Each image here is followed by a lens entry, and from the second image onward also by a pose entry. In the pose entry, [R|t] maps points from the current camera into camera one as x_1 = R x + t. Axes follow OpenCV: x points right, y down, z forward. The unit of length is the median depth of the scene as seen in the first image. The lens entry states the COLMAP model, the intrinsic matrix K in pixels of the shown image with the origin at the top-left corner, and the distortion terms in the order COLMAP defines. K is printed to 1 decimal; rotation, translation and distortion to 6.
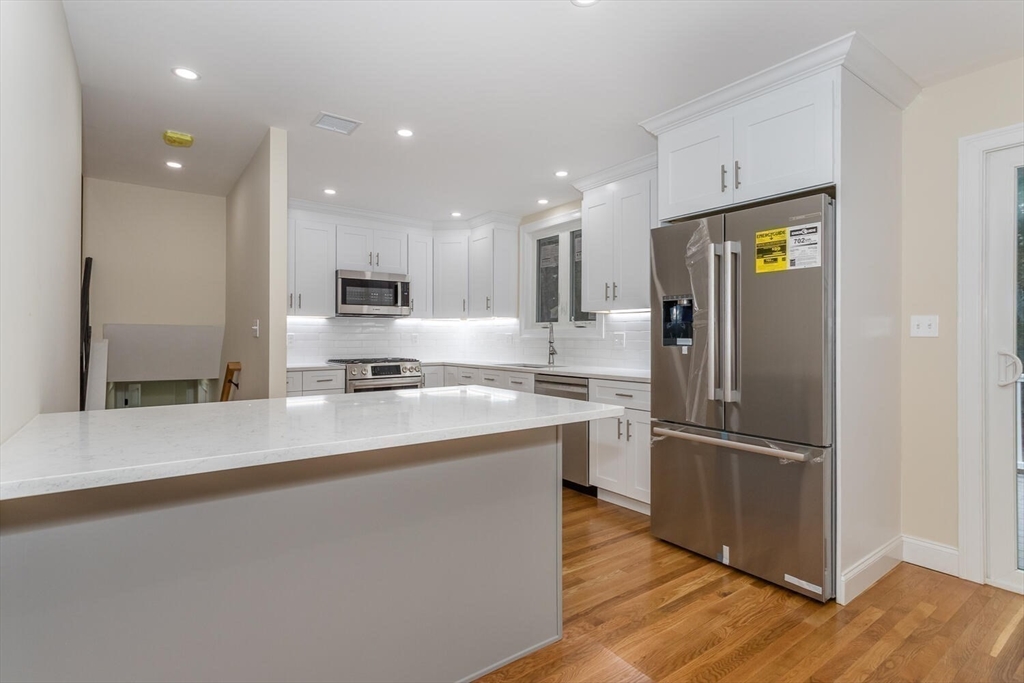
lens RADIAL K [[502.8, 0, 510.9], [0, 502.8, 339.1], [0, 0, 1]] dist [0.001971, 0.000691]
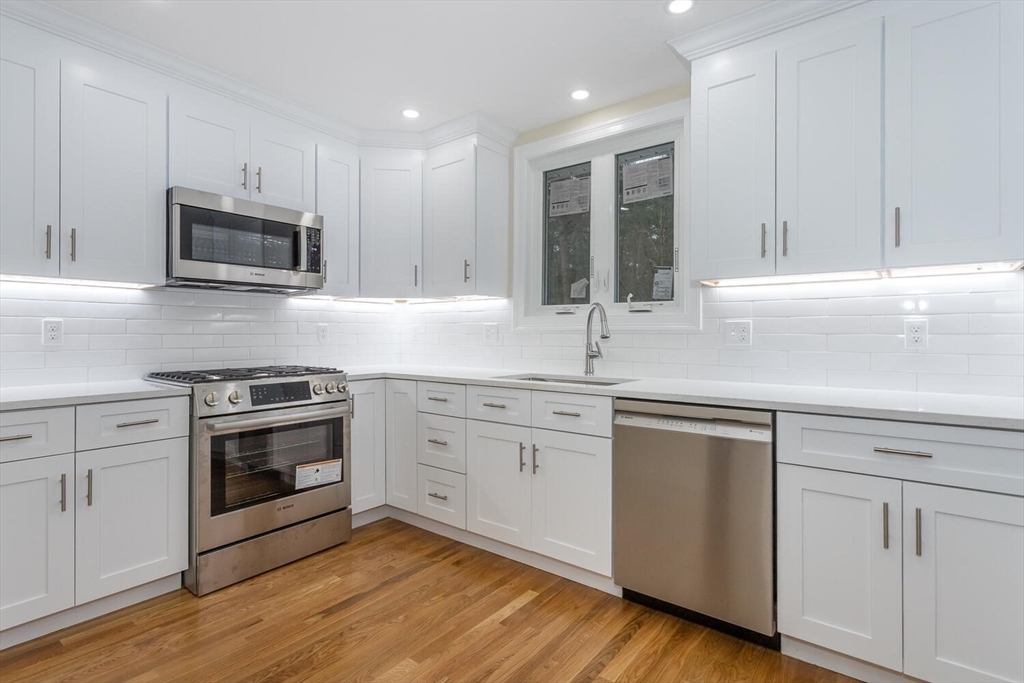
lens RADIAL K [[499.3, 0, 516.5], [0, 499.3, 335.1], [0, 0, 1]] dist [0.000960, 0.000223]
pose [[0.961679, 0.000967, 0.274177, -0.158707], [-0.000205, 0.999996, -0.002806, 0.005193], [-0.274179, 0.002642, 0.961675, 0.452431]]
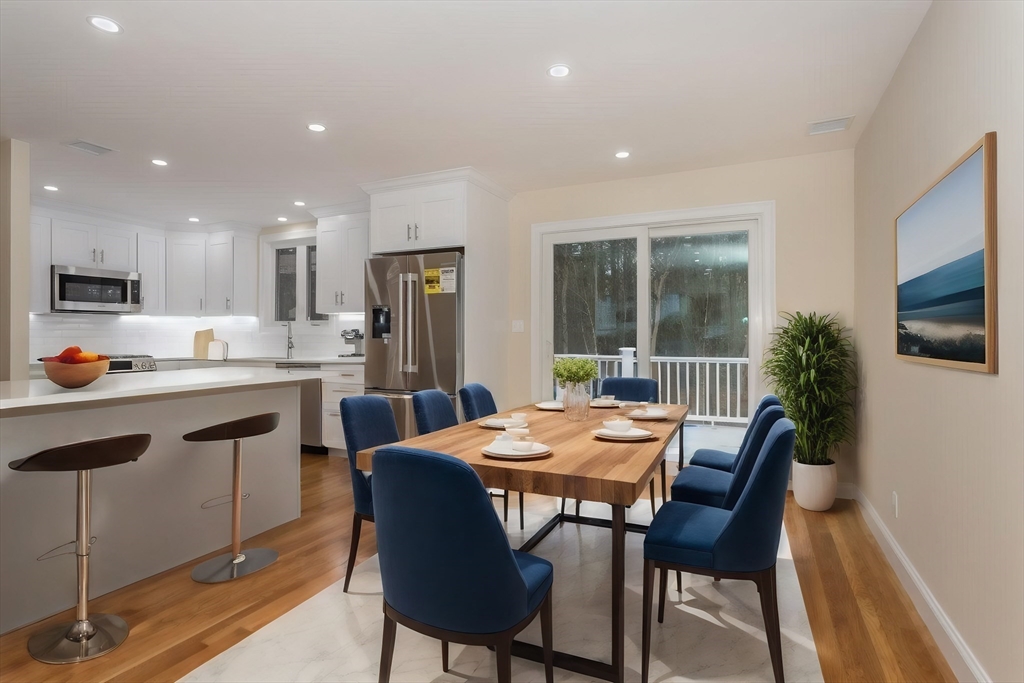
lens RADIAL K [[513.6, 0, 510.1], [0, 513.6, 337.2], [0, 0, 1]] dist [-0.001621, 0.000150]
pose [[0.882079, -0.001982, 0.471098, -0.031083], [0.003209, 0.999993, -0.001801, 0.007795], [-0.471091, 0.003101, 0.882079, -0.306326]]
